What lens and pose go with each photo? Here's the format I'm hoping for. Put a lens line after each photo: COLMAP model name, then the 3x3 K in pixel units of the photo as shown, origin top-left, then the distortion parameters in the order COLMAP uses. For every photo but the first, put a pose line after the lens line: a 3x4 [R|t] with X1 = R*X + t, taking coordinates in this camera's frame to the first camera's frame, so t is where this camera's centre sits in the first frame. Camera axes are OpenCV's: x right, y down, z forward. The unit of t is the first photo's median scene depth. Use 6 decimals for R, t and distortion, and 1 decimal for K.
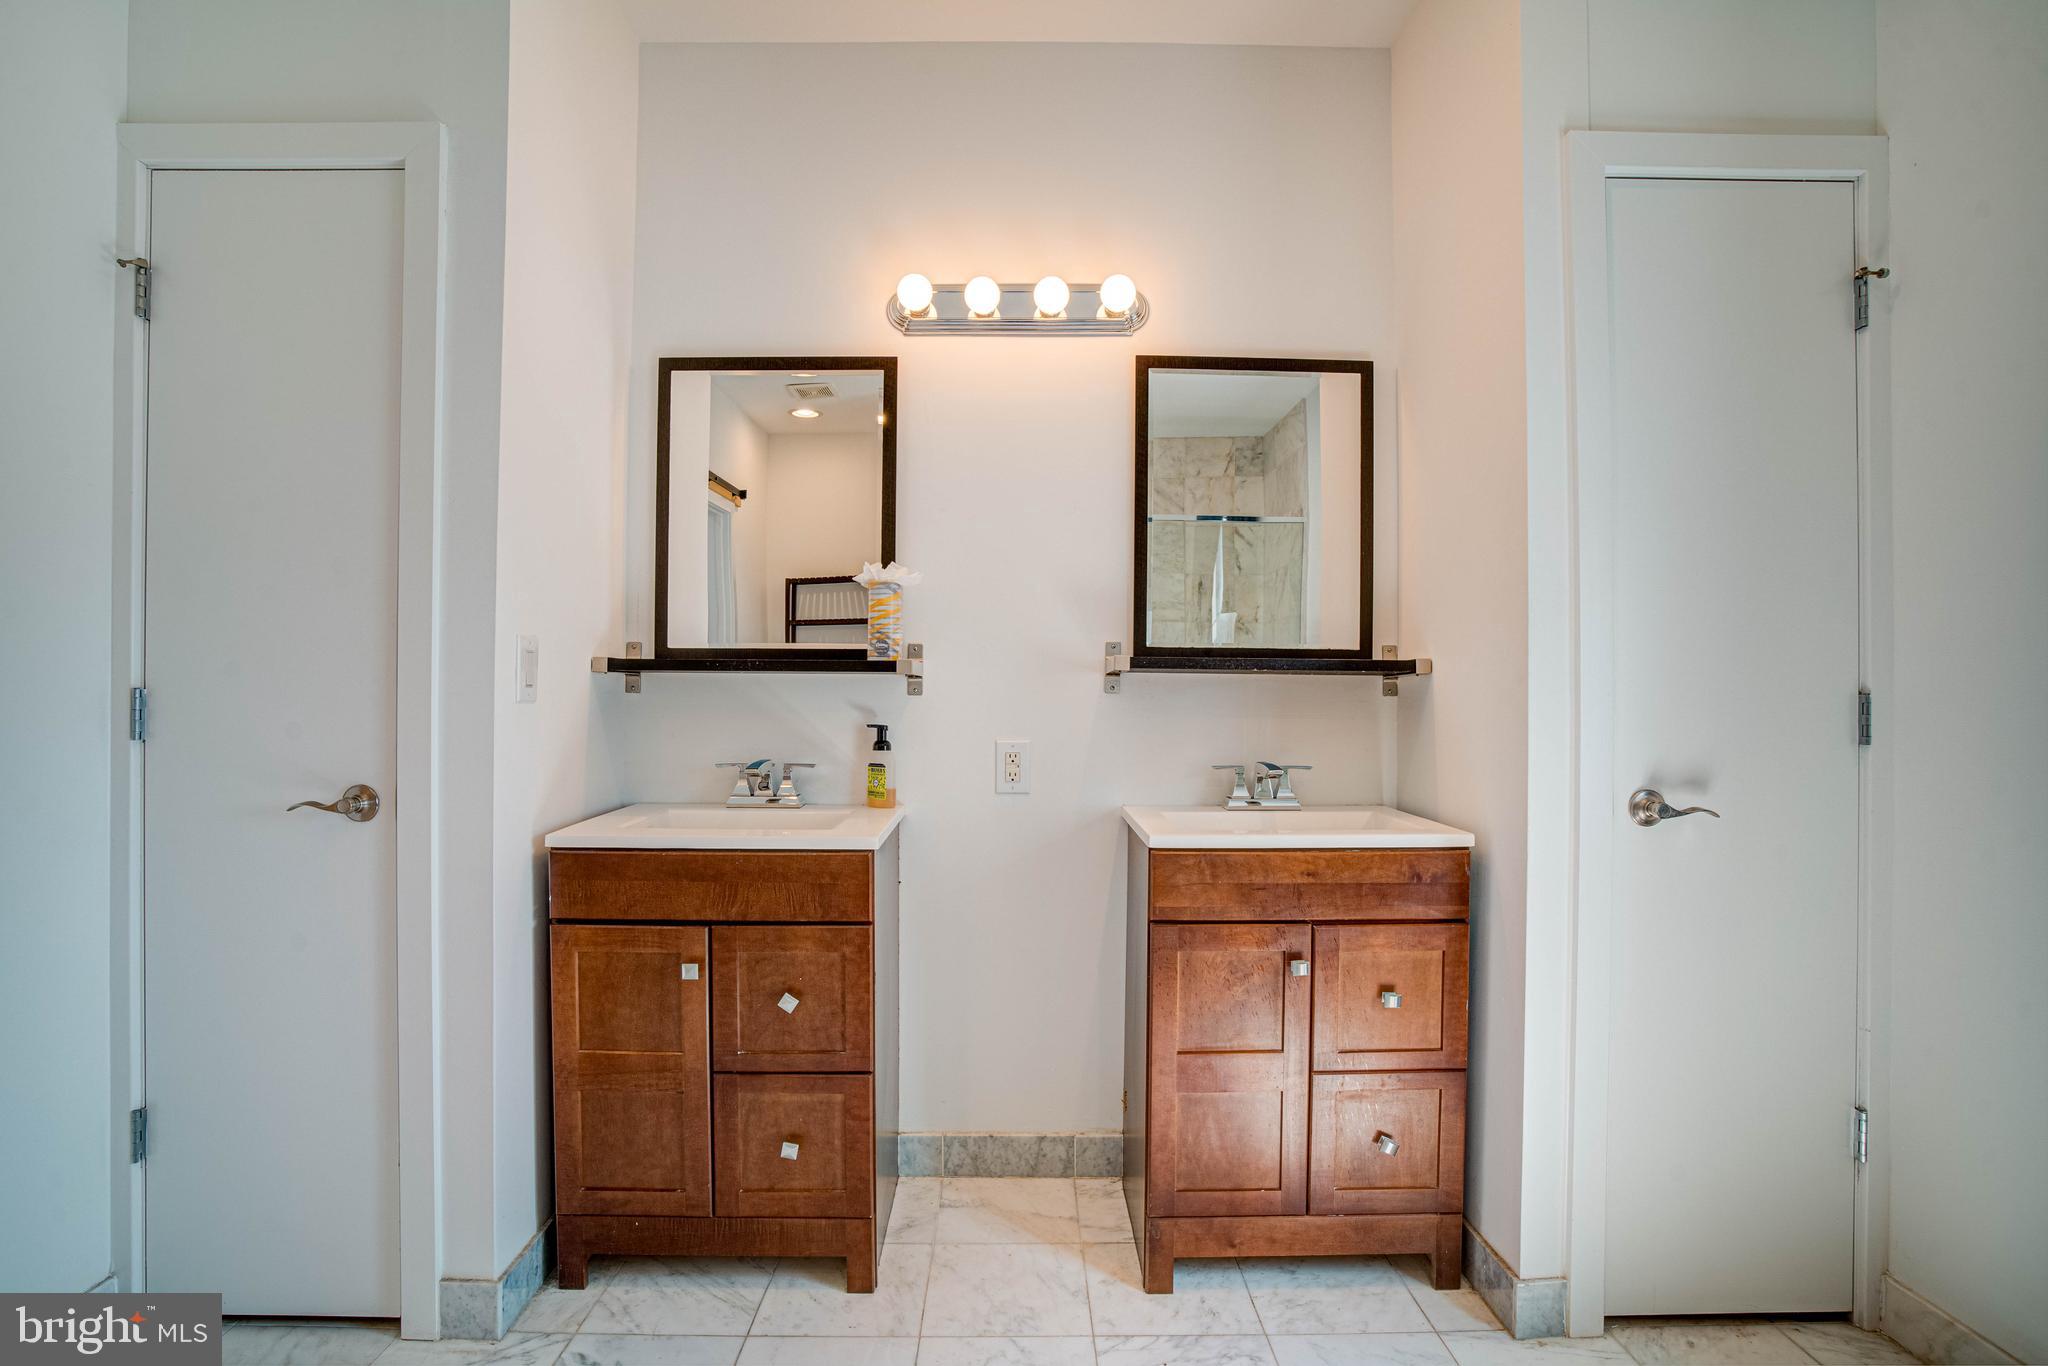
lens RADIAL K [[1008.3, 0, 1025.7], [0, 1008.3, 696.9], [0, 0, 1]] dist [-0.083993, 0.041813]
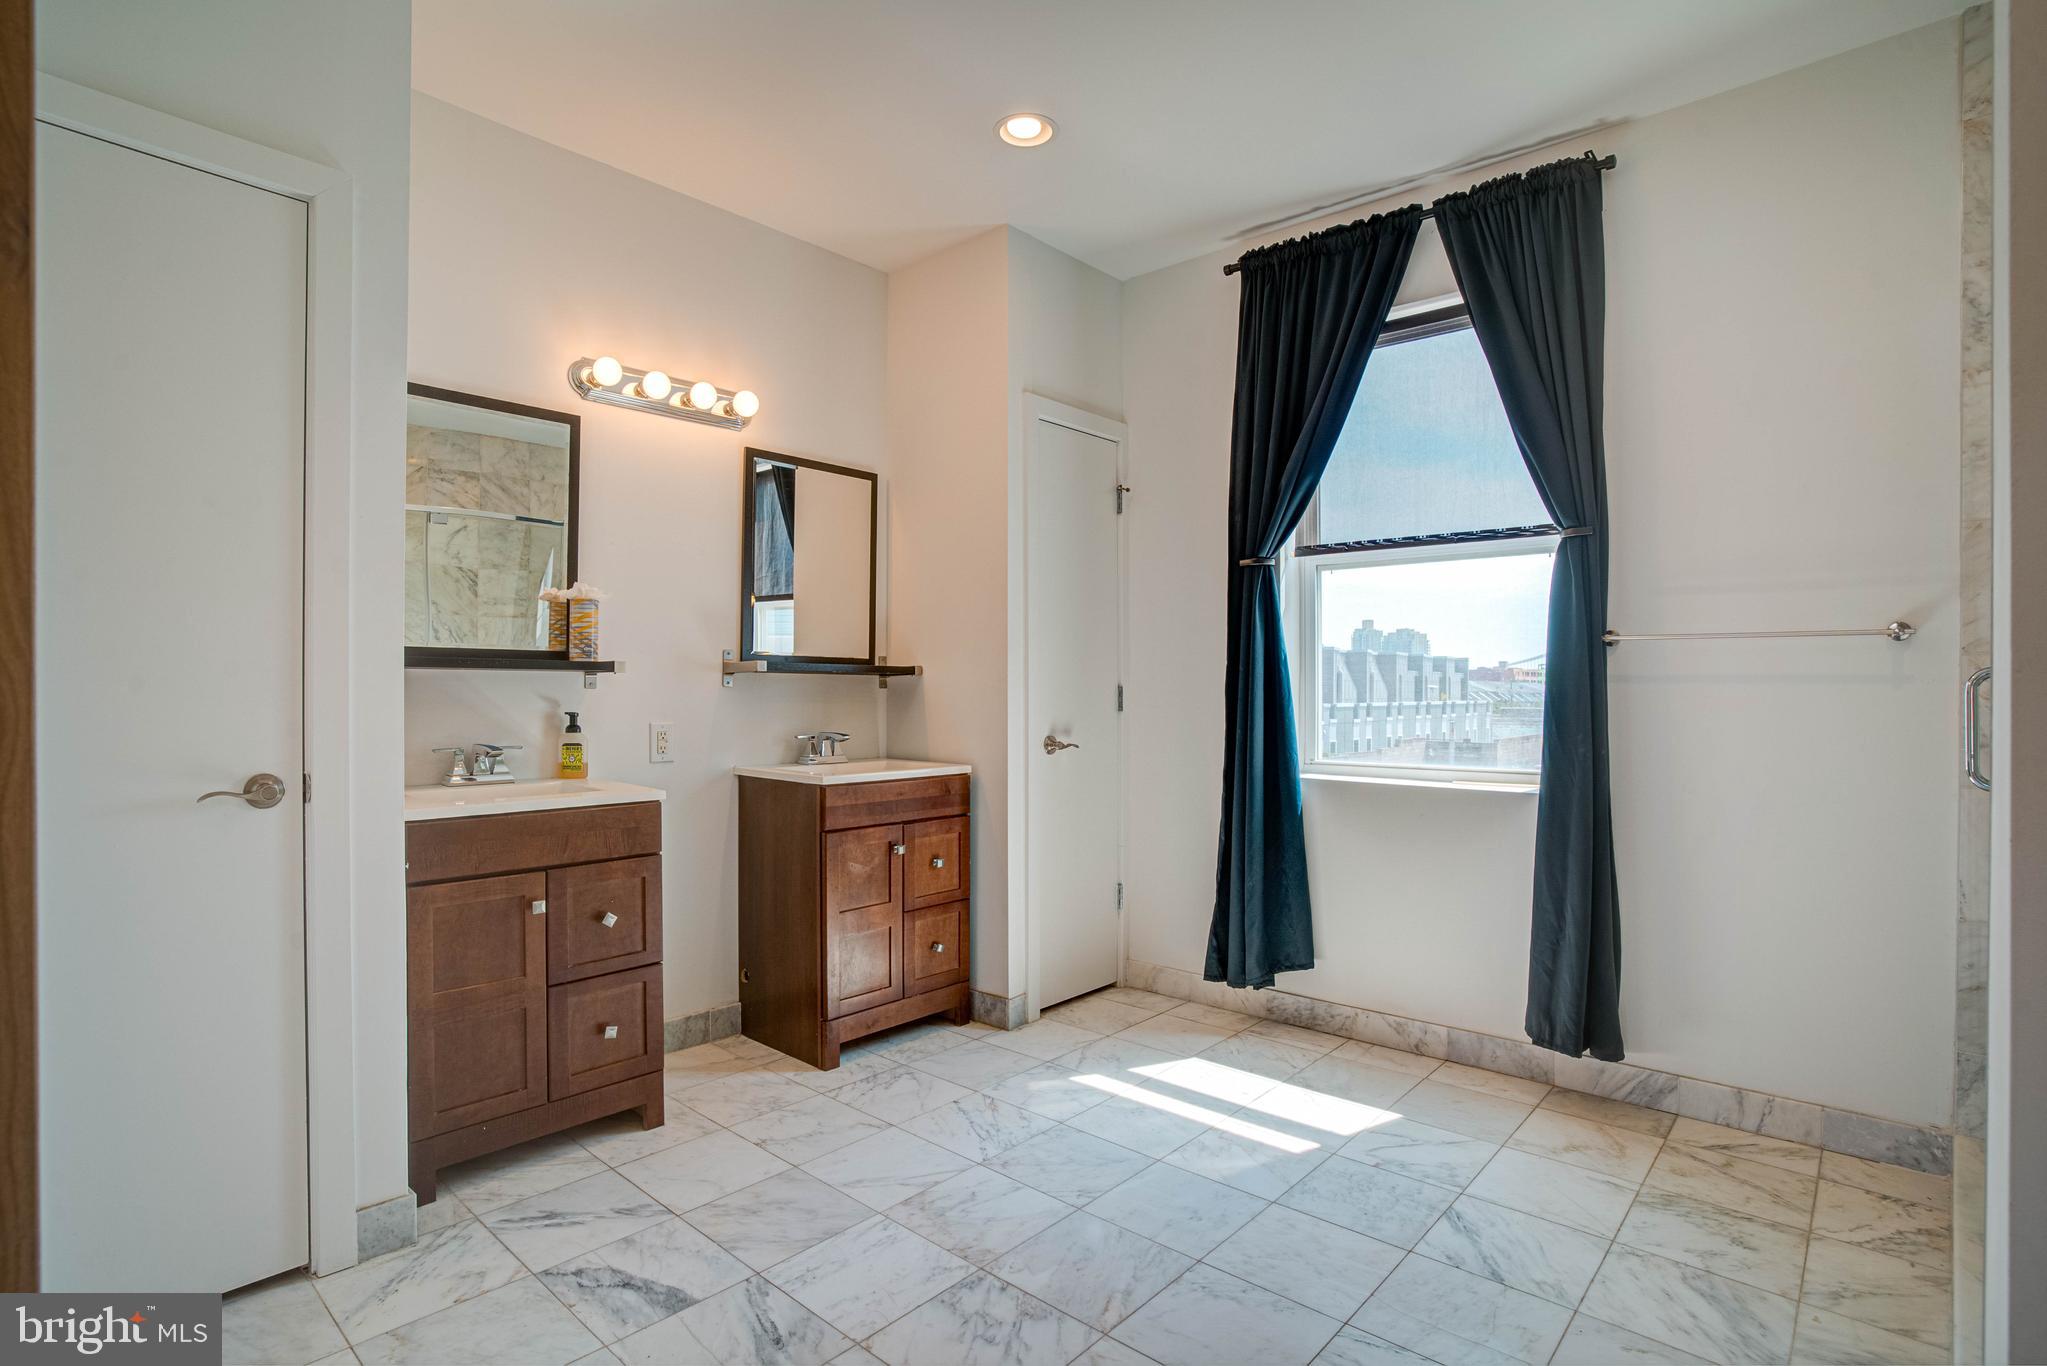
lens RADIAL K [[1007.8, 0, 1025.2], [0, 1007.8, 696.9], [0, 0, 1]] dist [-0.083993, 0.041813]
pose [[0.671290, -0.007665, 0.741155, -0.832876], [0.002174, 0.999963, 0.008372, -0.000396], [-0.741192, -0.004008, 0.671281, -0.294166]]
